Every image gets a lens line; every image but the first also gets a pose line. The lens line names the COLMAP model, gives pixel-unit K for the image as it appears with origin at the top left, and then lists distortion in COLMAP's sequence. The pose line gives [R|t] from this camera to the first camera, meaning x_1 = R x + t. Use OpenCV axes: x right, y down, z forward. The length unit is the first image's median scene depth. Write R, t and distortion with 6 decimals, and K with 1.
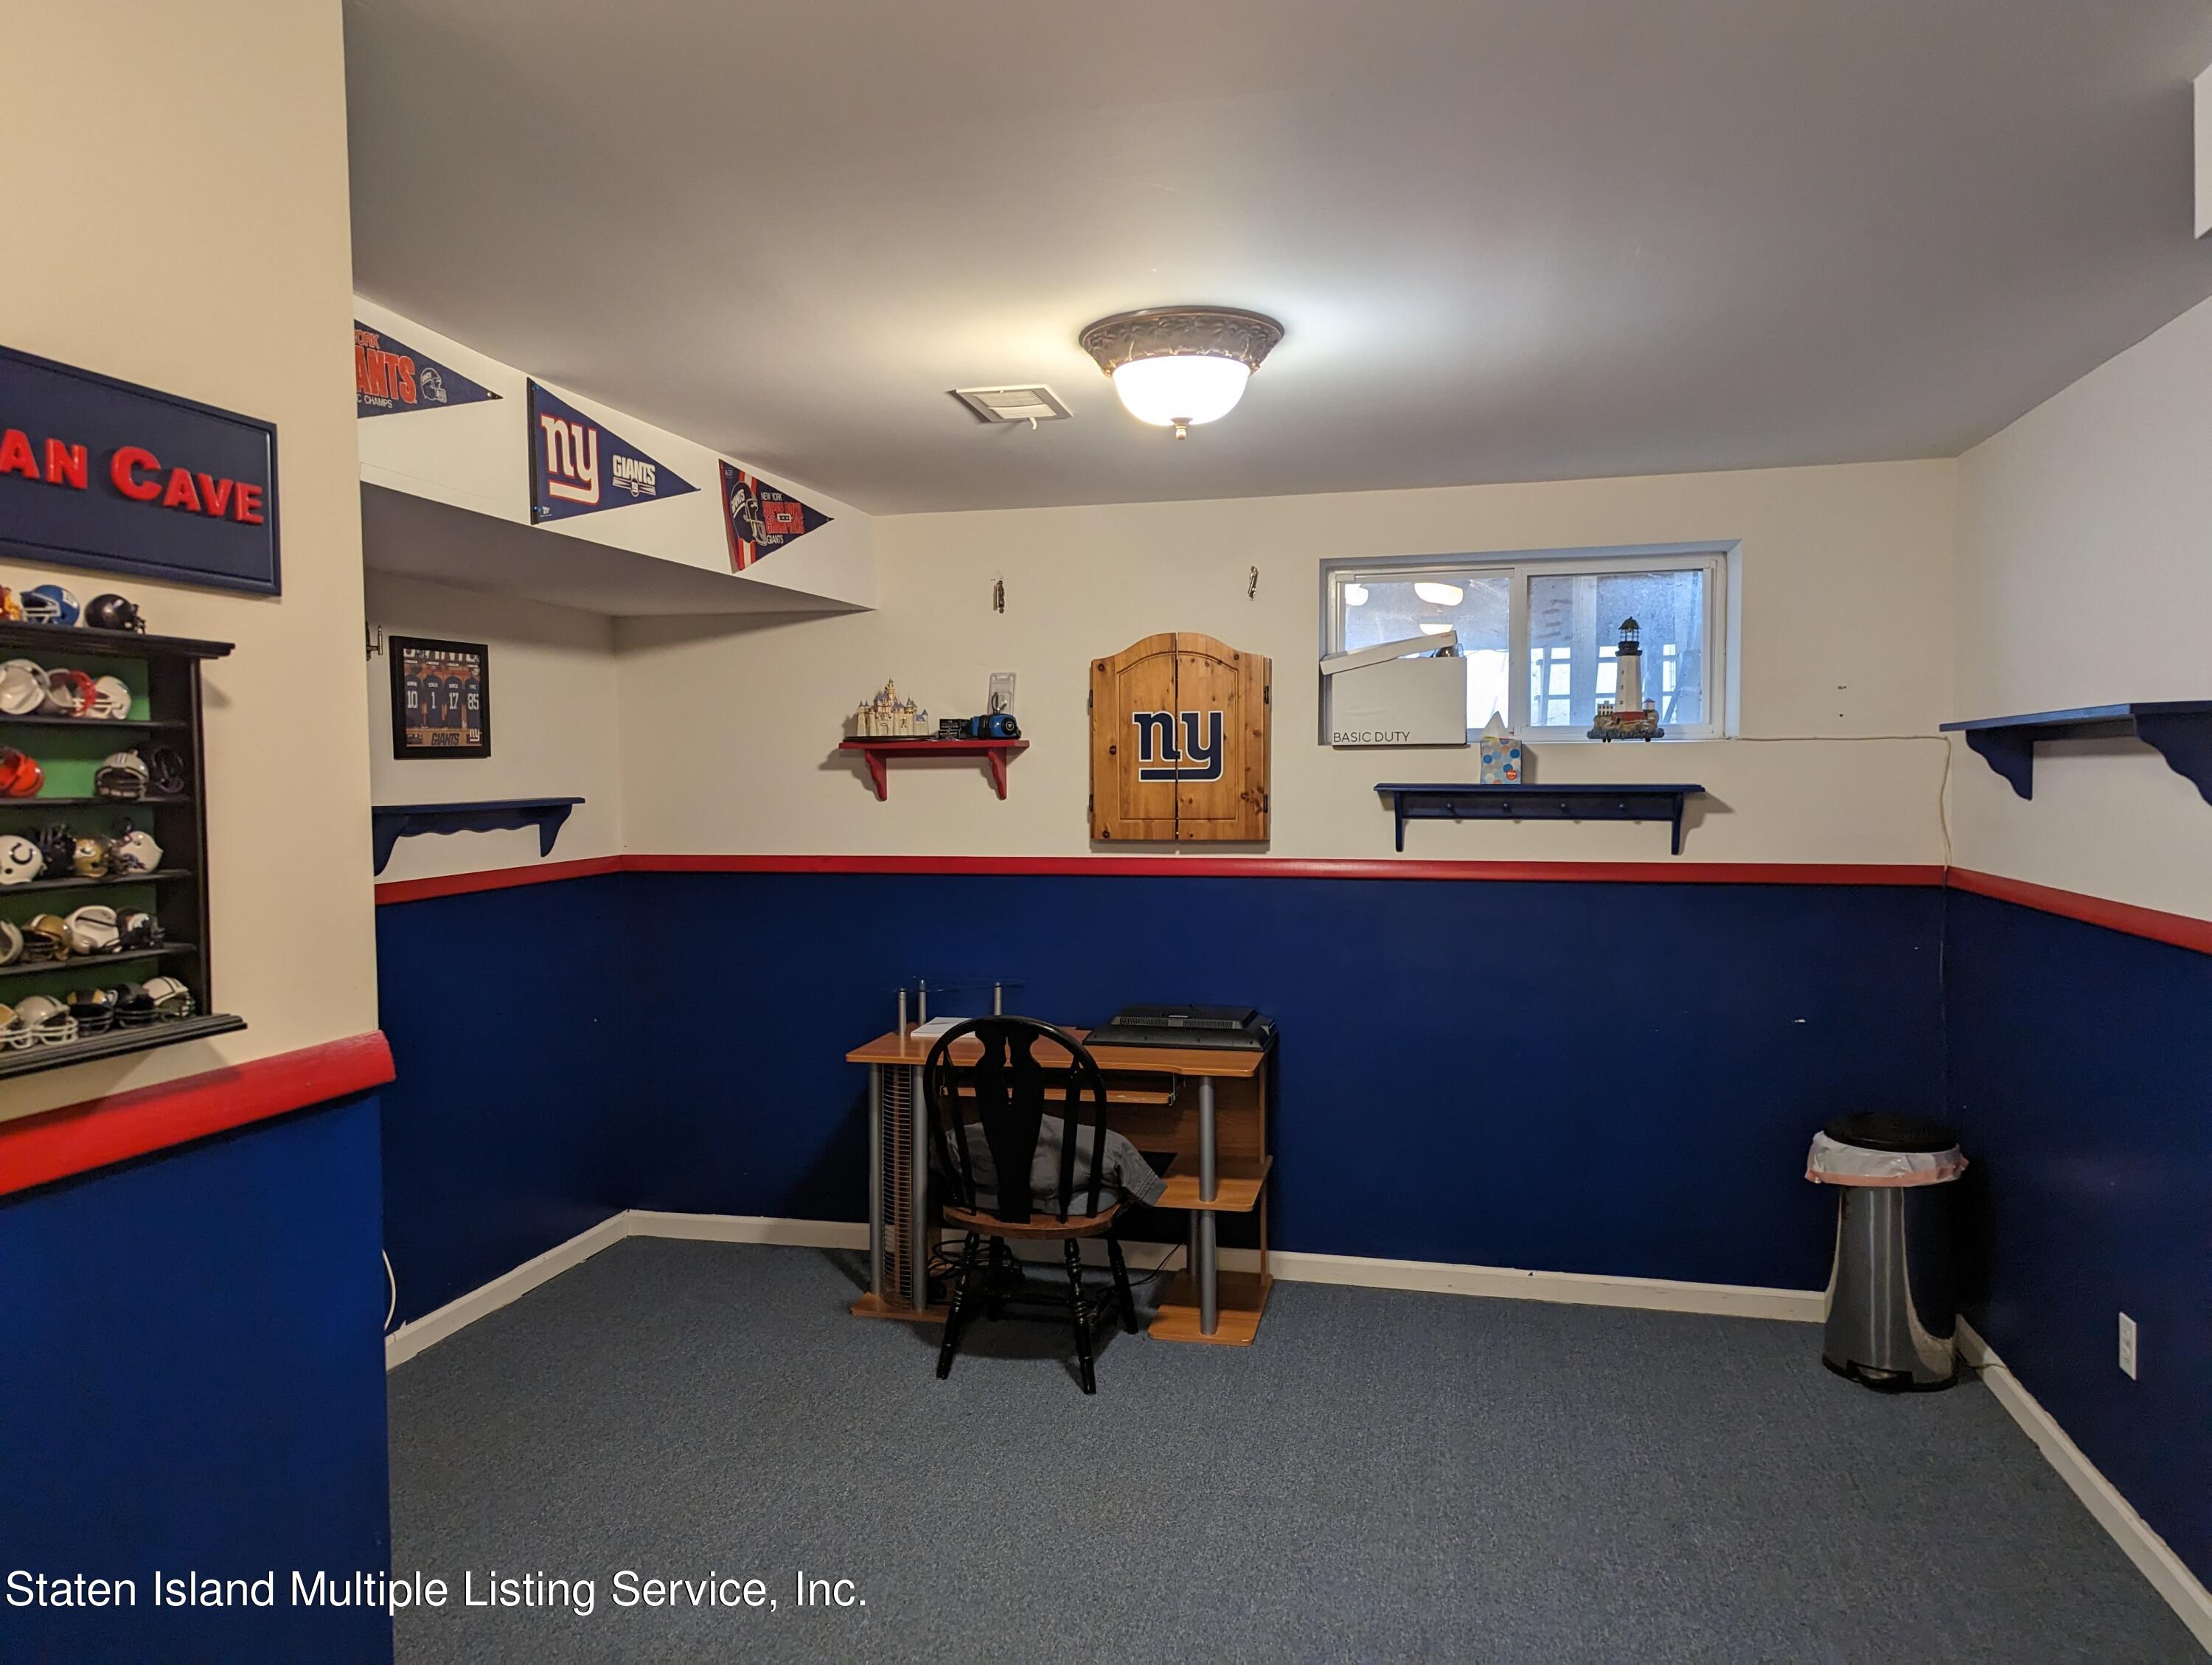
lens RADIAL K [[1542.4, 0, 1113.0], [0, 1542.4, 835.1], [0, 0, 1]] dist [0.023291, 0.000301]
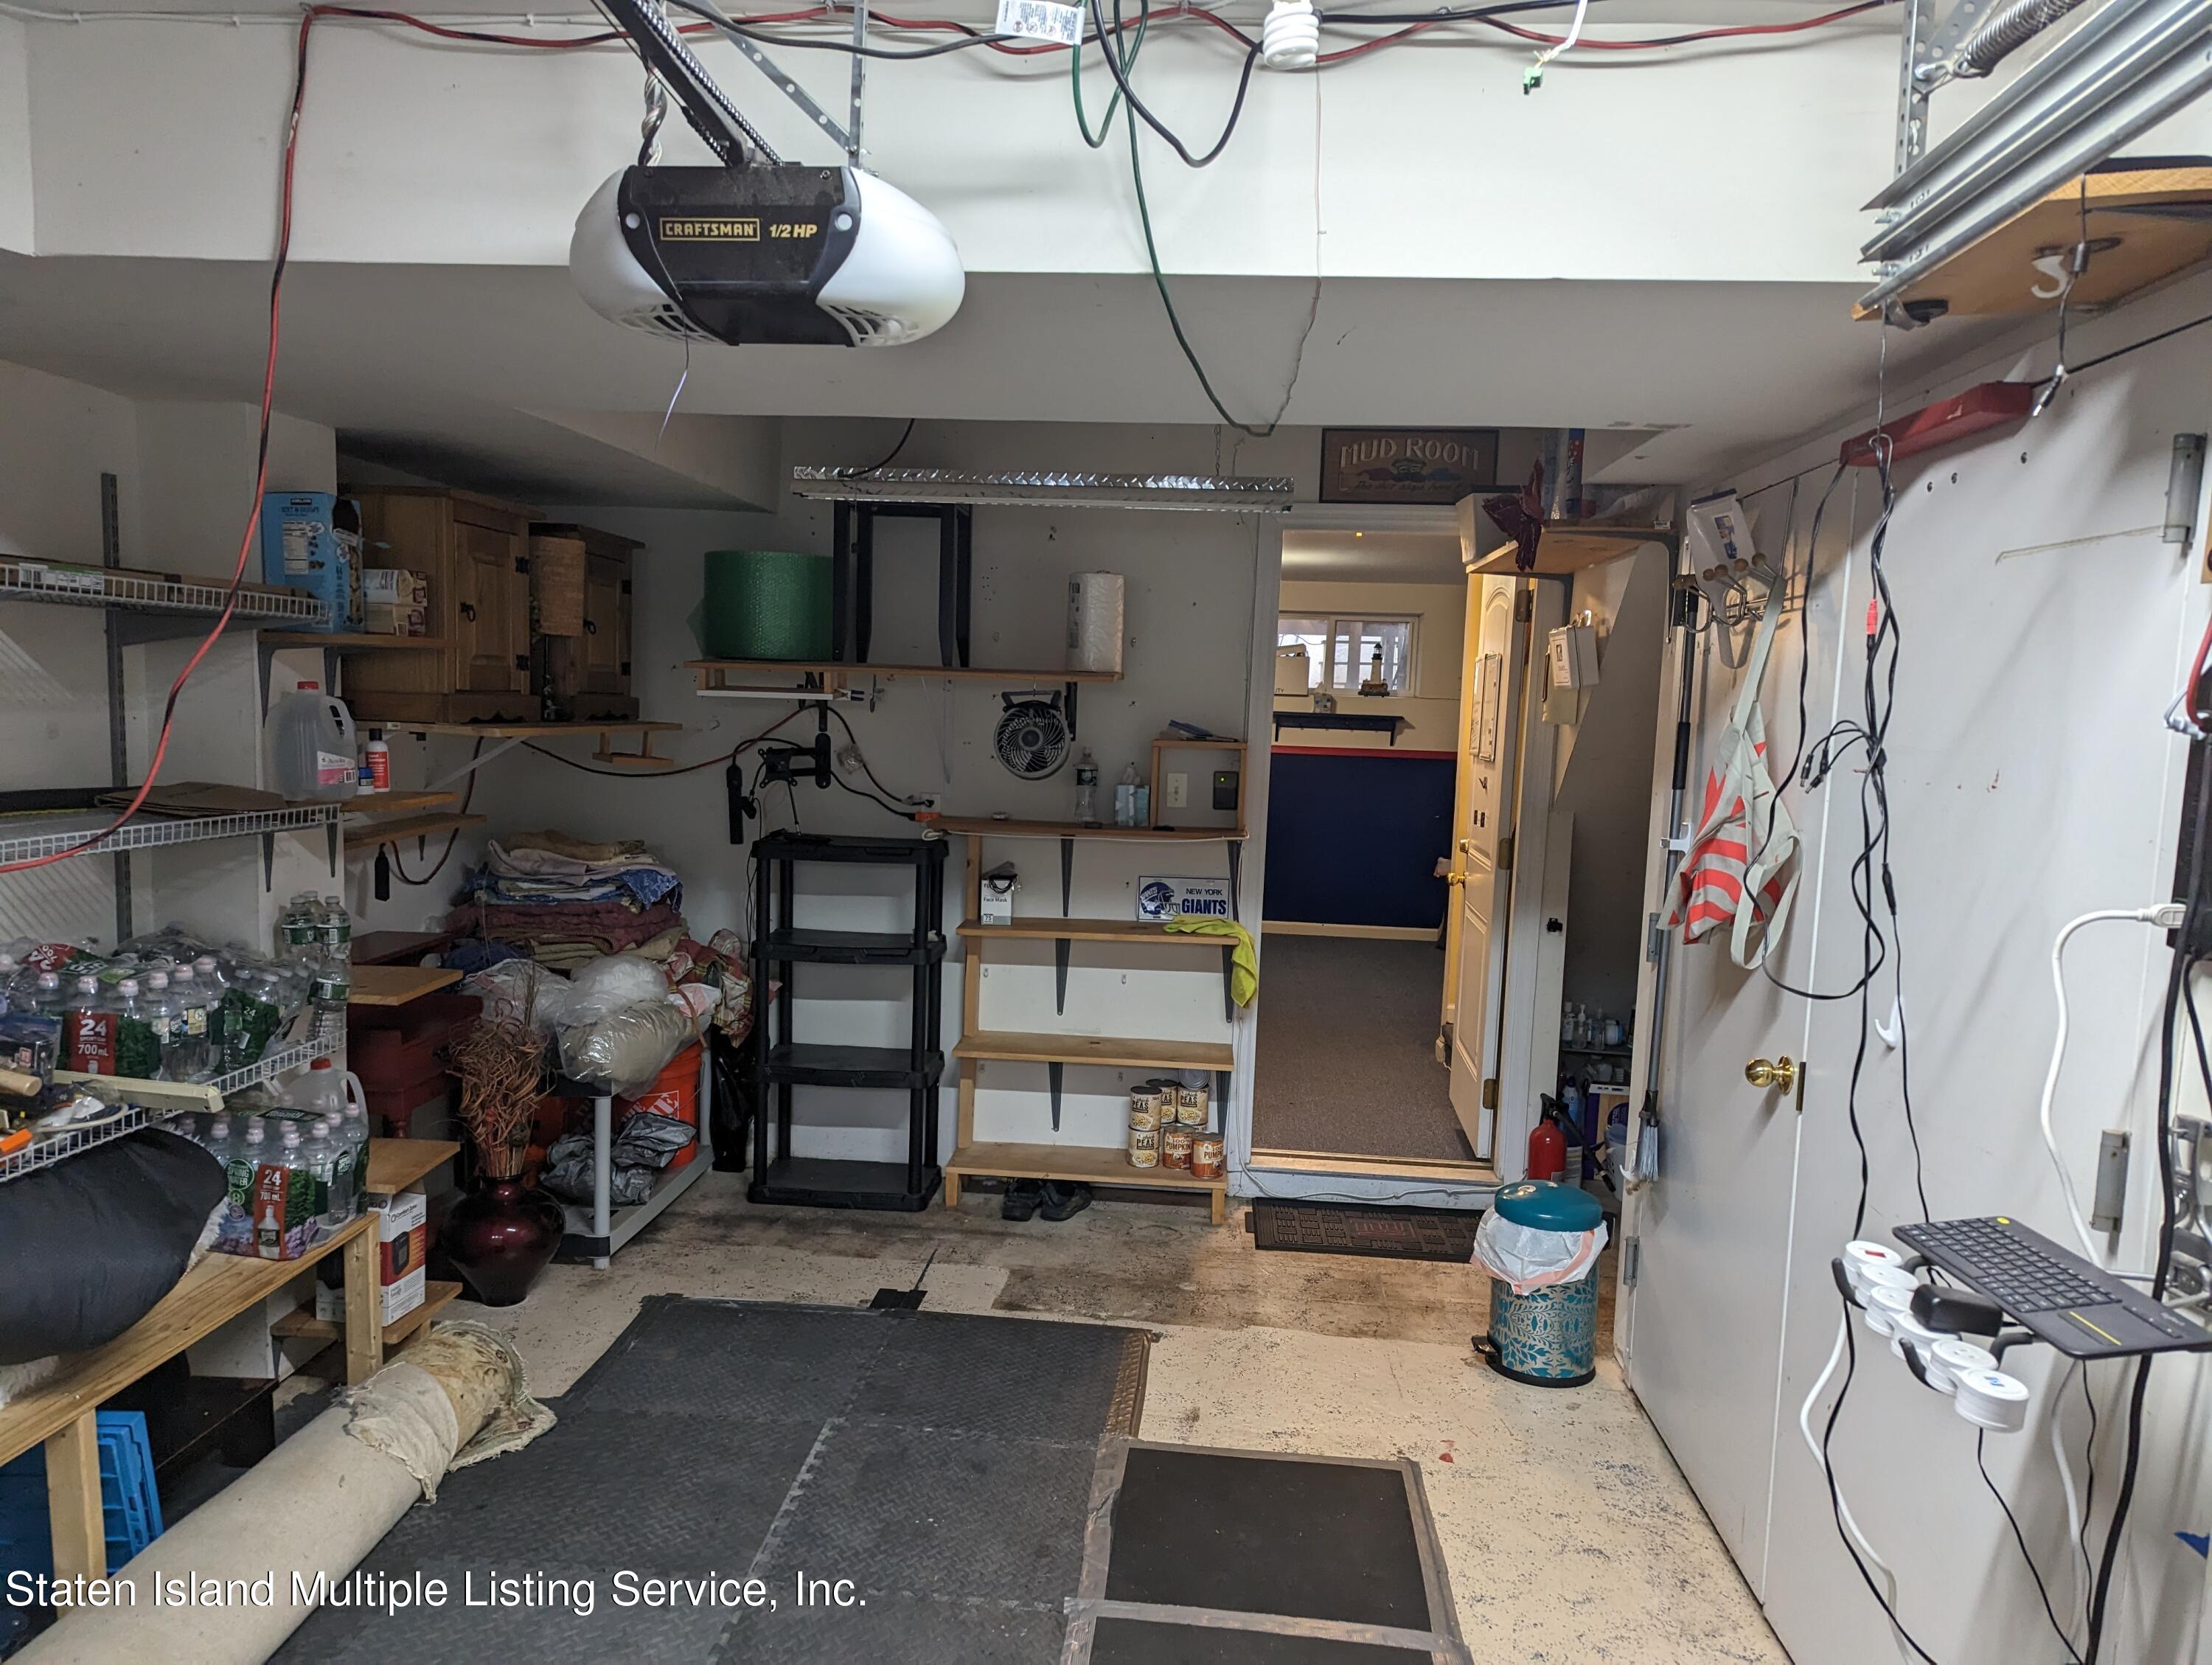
lens RADIAL K [[1542.4, 0, 1102.2], [0, 1542.4, 836.8], [0, 0, 1]] dist [0.023291, 0.000301]
pose [[0.991993, 0.026952, 0.123385, -0.364555], [-0.033265, 0.998225, 0.049391, 0.049760], [-0.121834, -0.053100, 0.991129, -1.297499]]
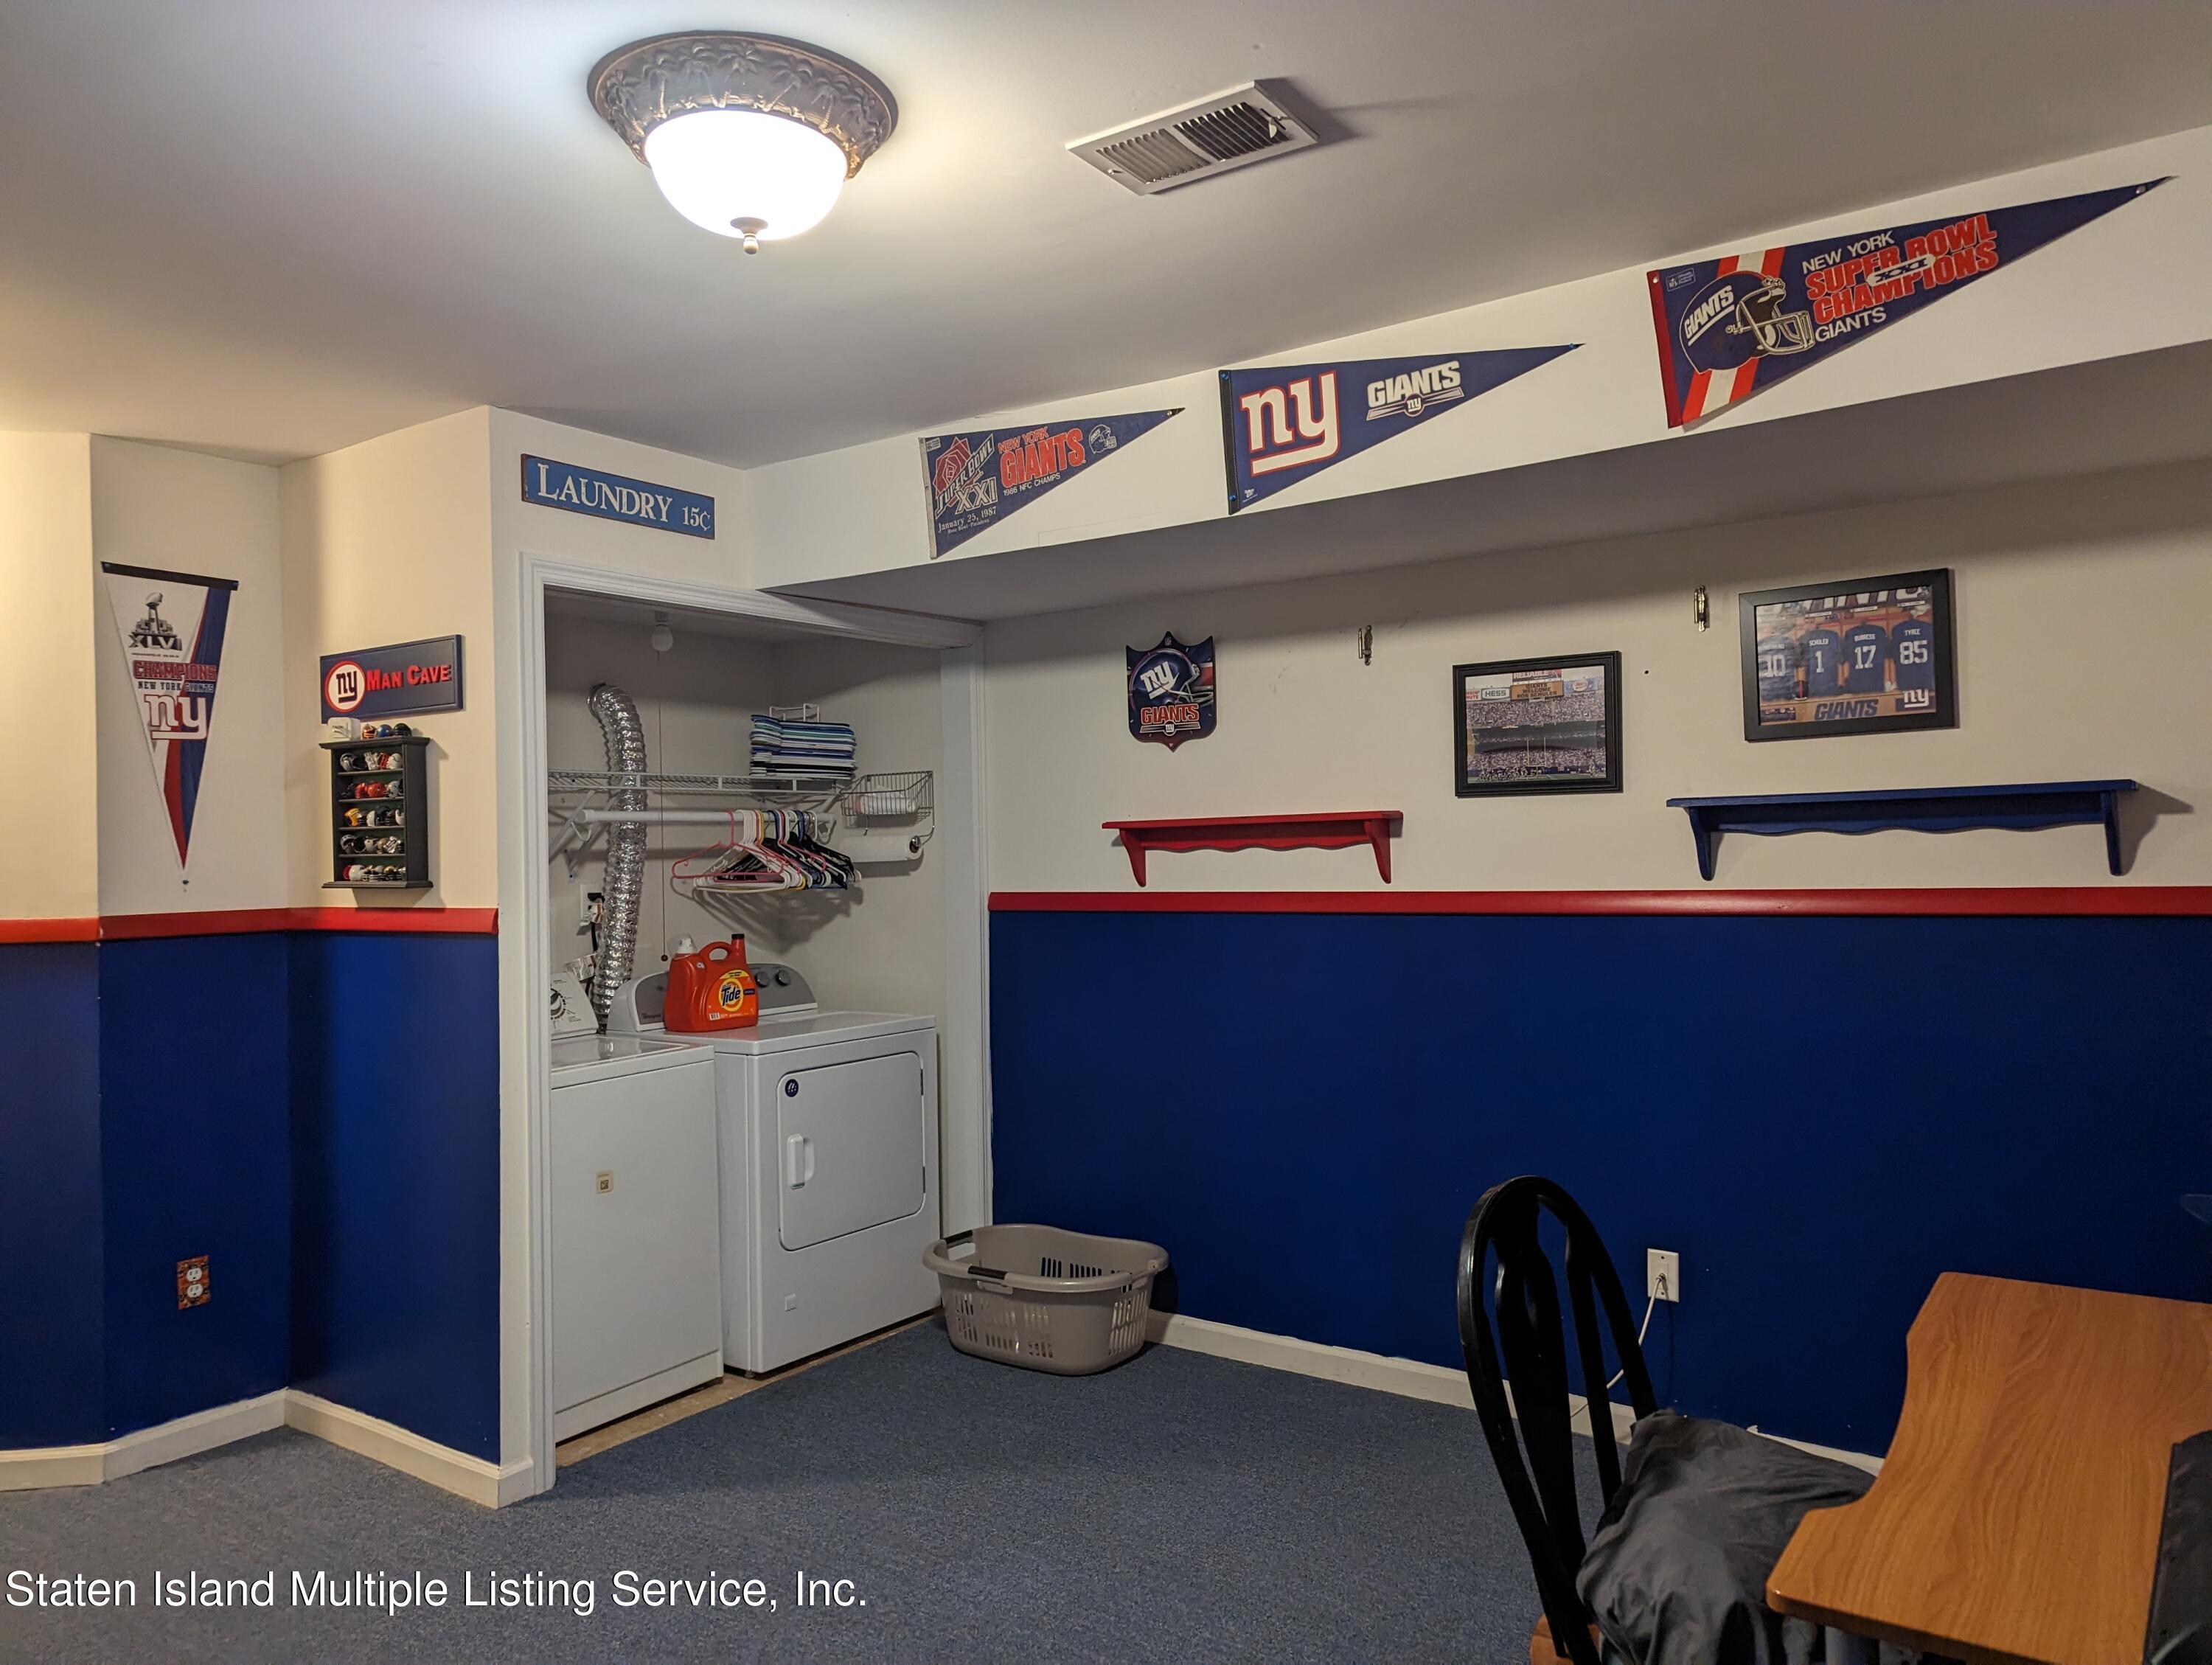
lens RADIAL K [[1542.4, 0, 1109.0], [0, 1542.4, 830.2], [0, 0, 1]] dist [0.023291, 0.000301]
pose [[-0.390794, 0.009124, -0.920433, 0.489546], [-0.014883, 0.999758, 0.016229, -0.011056], [0.920358, 0.020041, -0.390563, 1.135239]]
